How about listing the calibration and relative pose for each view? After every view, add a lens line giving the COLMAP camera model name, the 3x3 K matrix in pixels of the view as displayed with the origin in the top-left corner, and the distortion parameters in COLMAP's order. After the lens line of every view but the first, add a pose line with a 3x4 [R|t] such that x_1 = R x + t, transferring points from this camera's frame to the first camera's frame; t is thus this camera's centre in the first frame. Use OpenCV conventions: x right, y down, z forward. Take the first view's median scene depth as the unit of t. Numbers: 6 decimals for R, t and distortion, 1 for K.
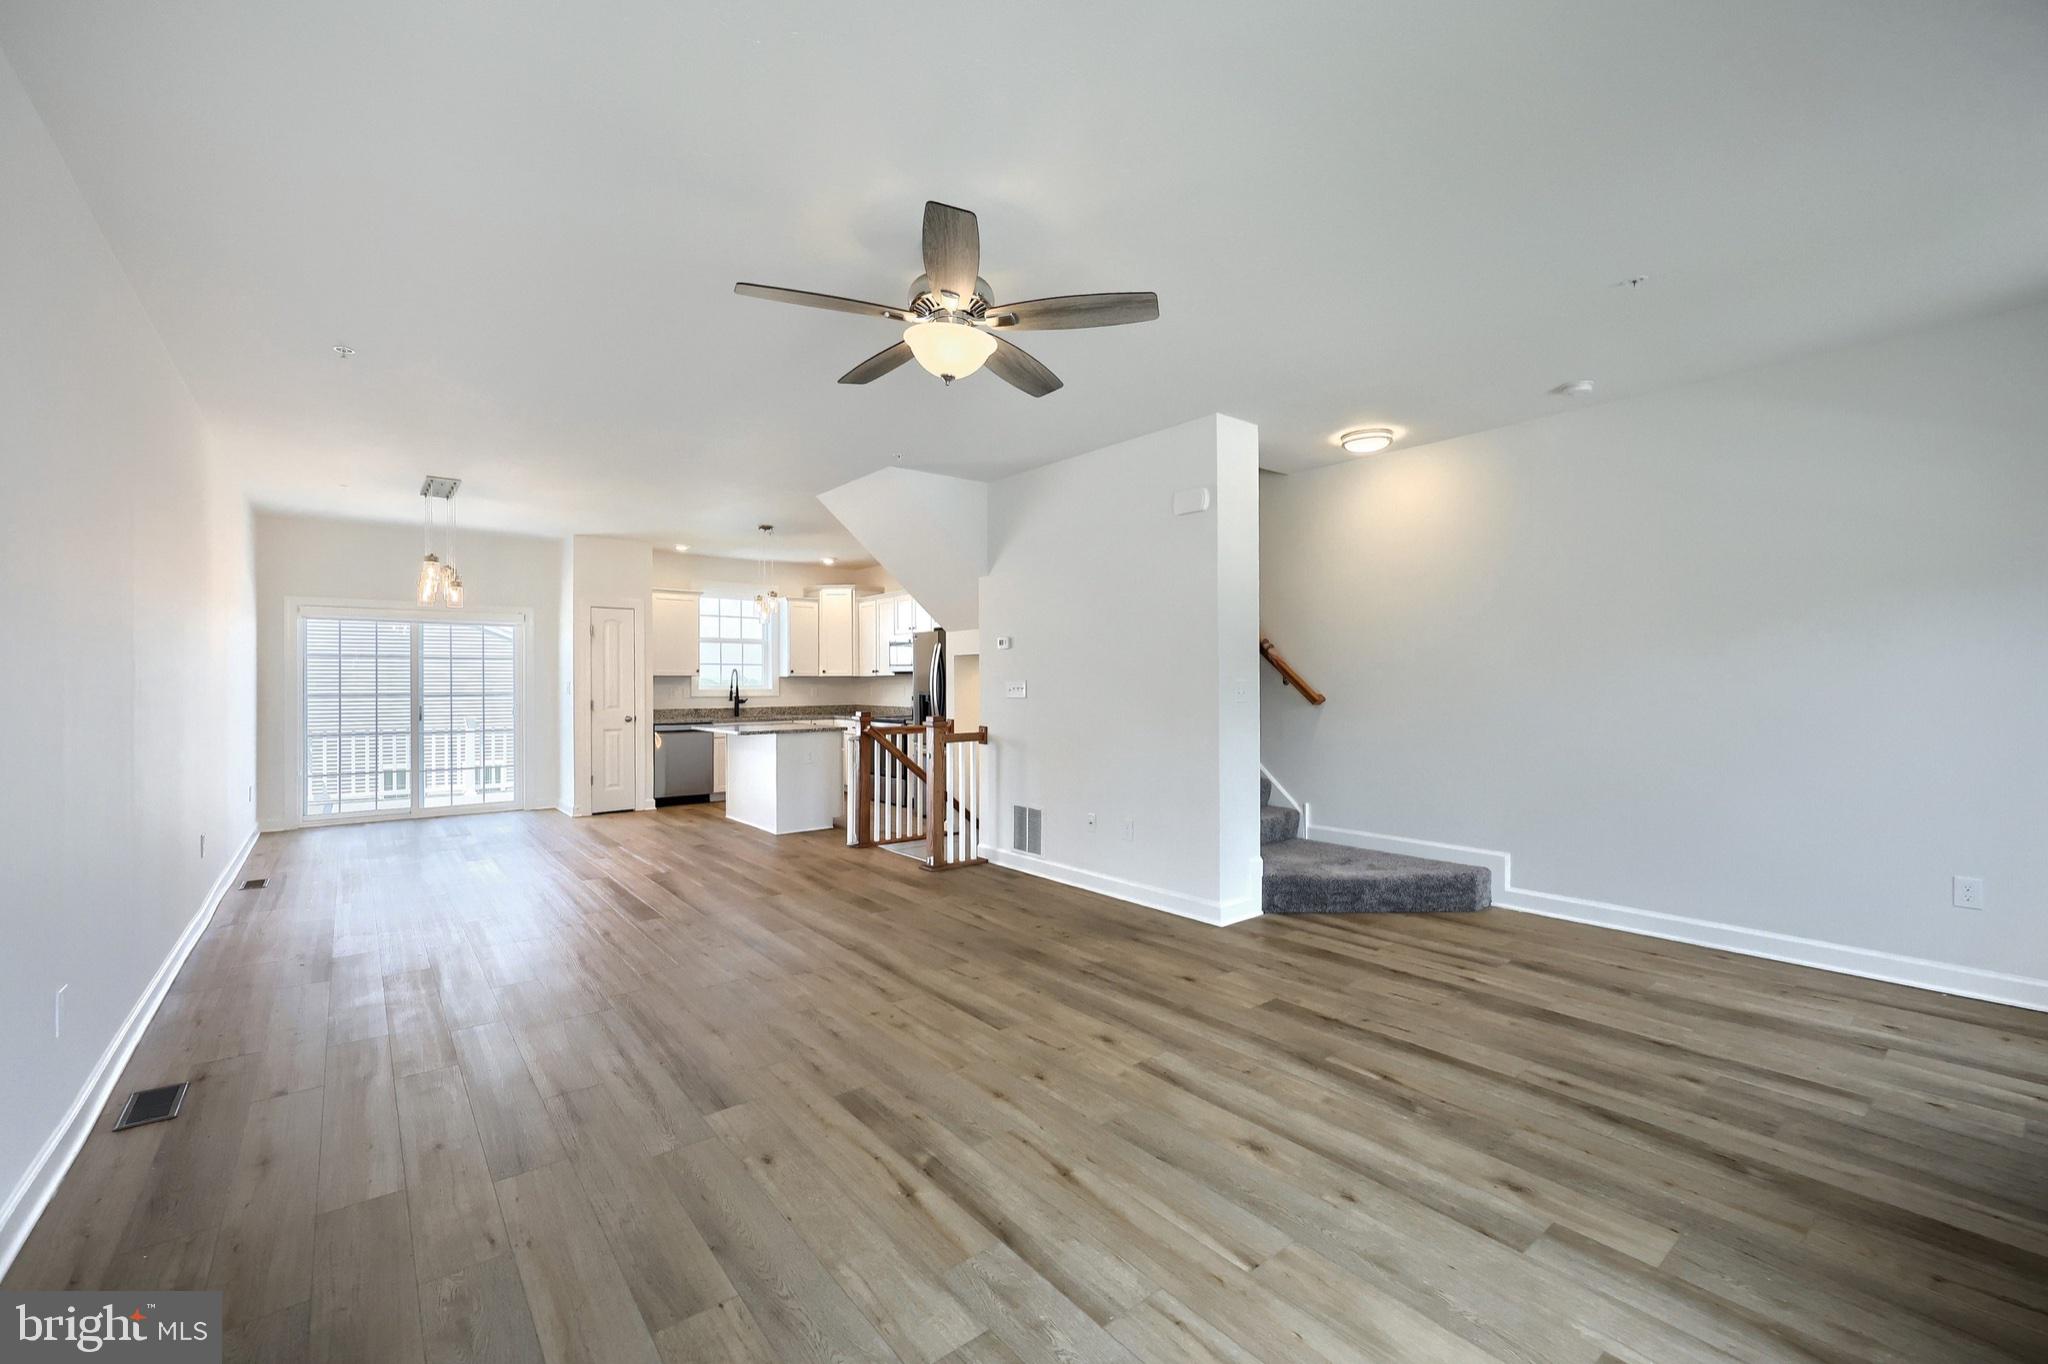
lens RADIAL K [[826.3, 0, 1012.0], [0, 826.3, 687.6], [0, 0, 1]] dist [0.000048, -0.000487]
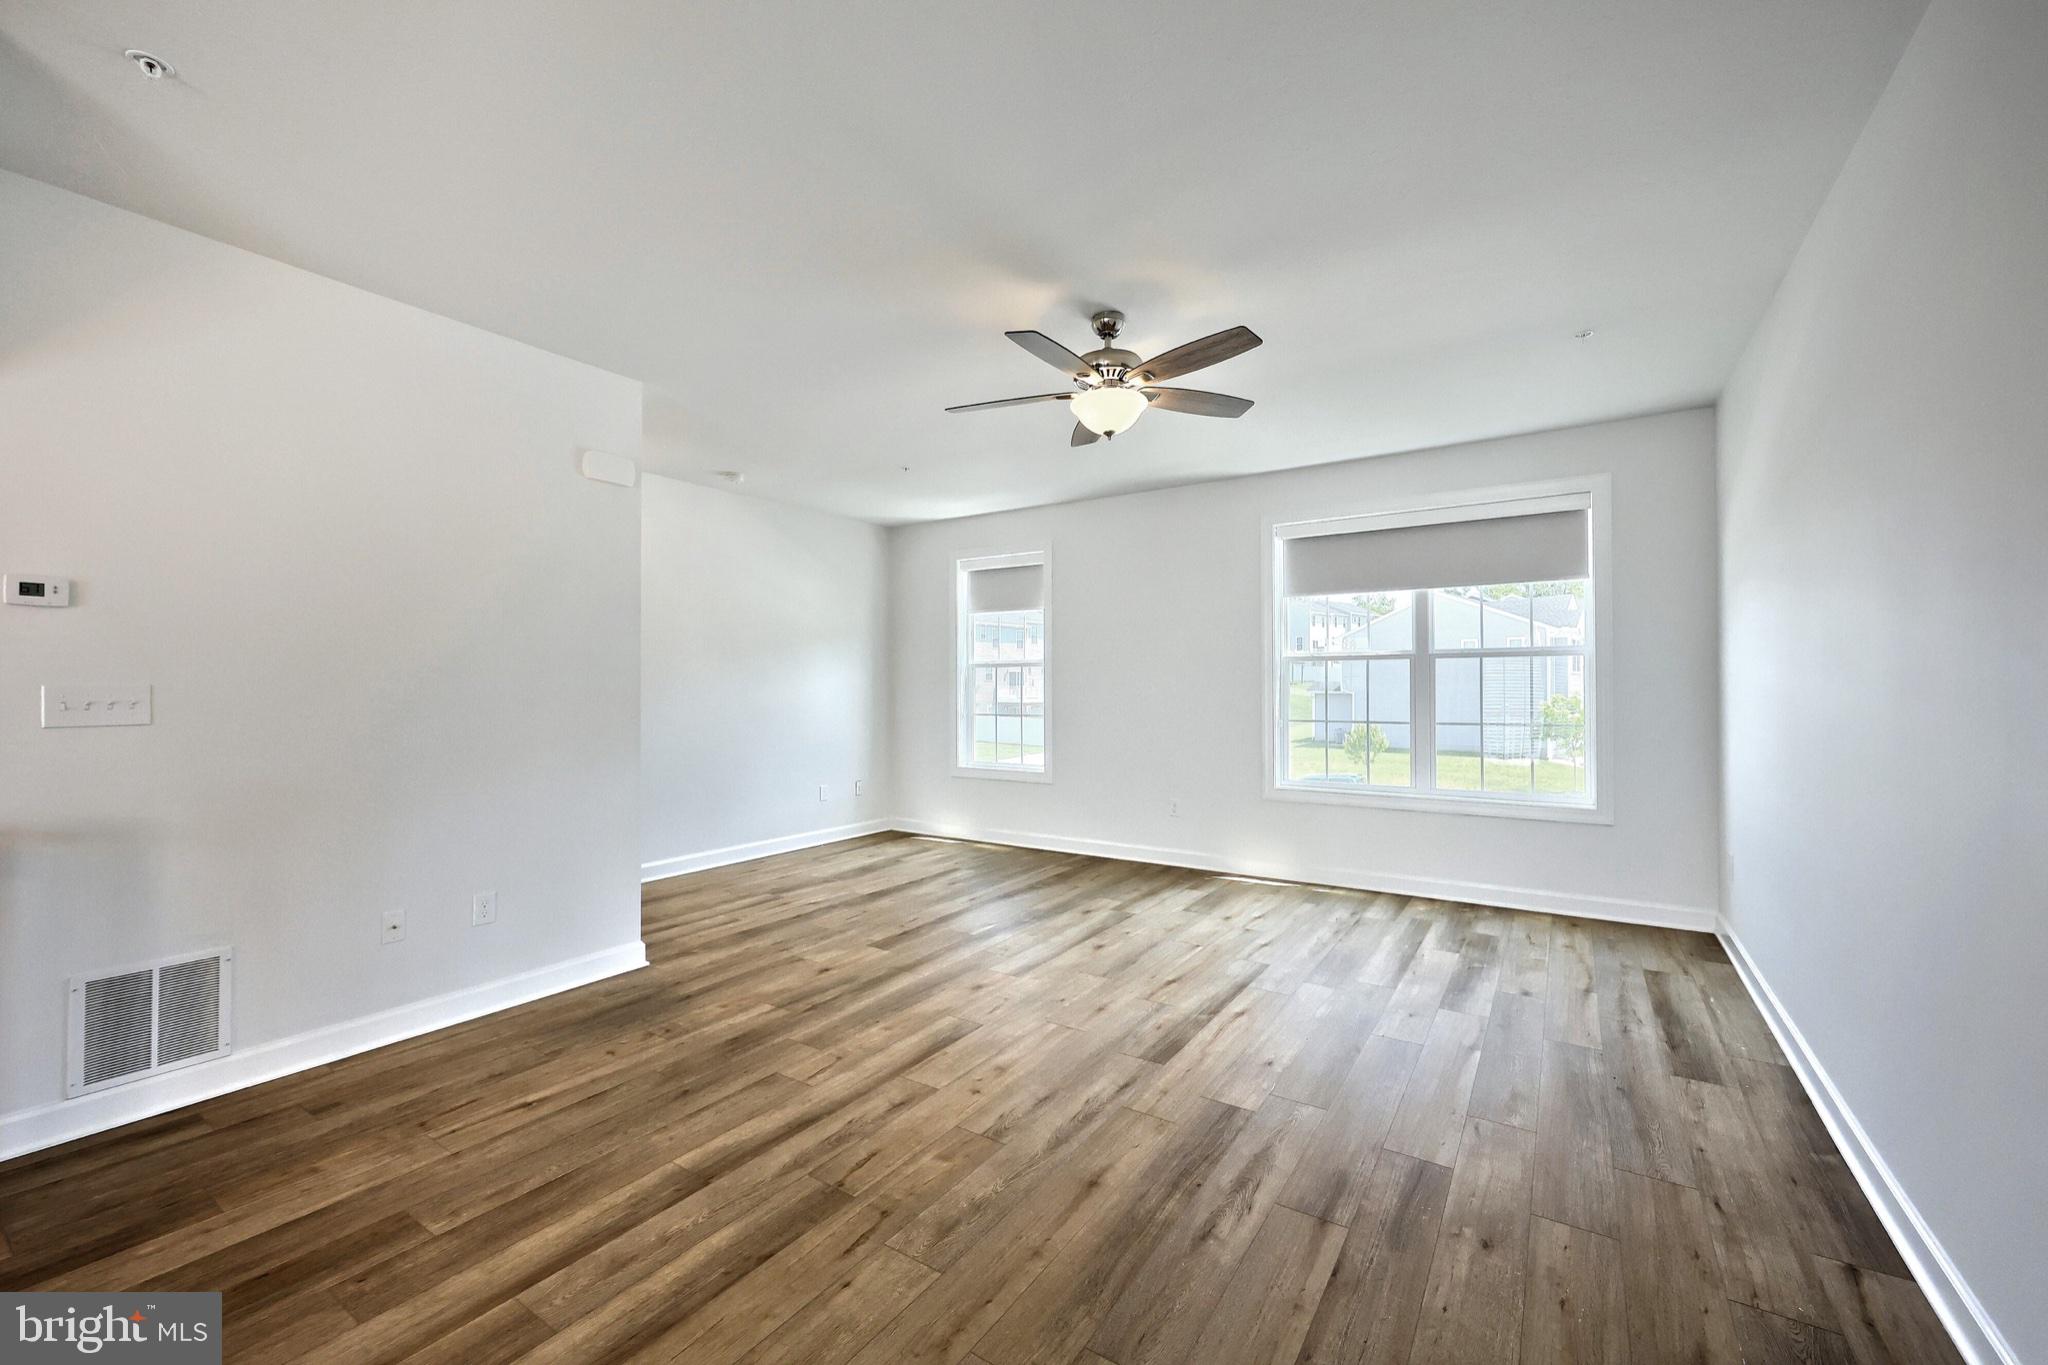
lens RADIAL K [[826.3, 0, 1006.5], [0, 826.3, 683.0], [0, 0, 1]] dist [0.000048, -0.000487]
pose [[-0.296633, 0.010146, 0.954938, -0.904812], [0.009088, 0.999928, -0.007801, -0.002397], [-0.954948, 0.006365, -0.296704, 1.142516]]
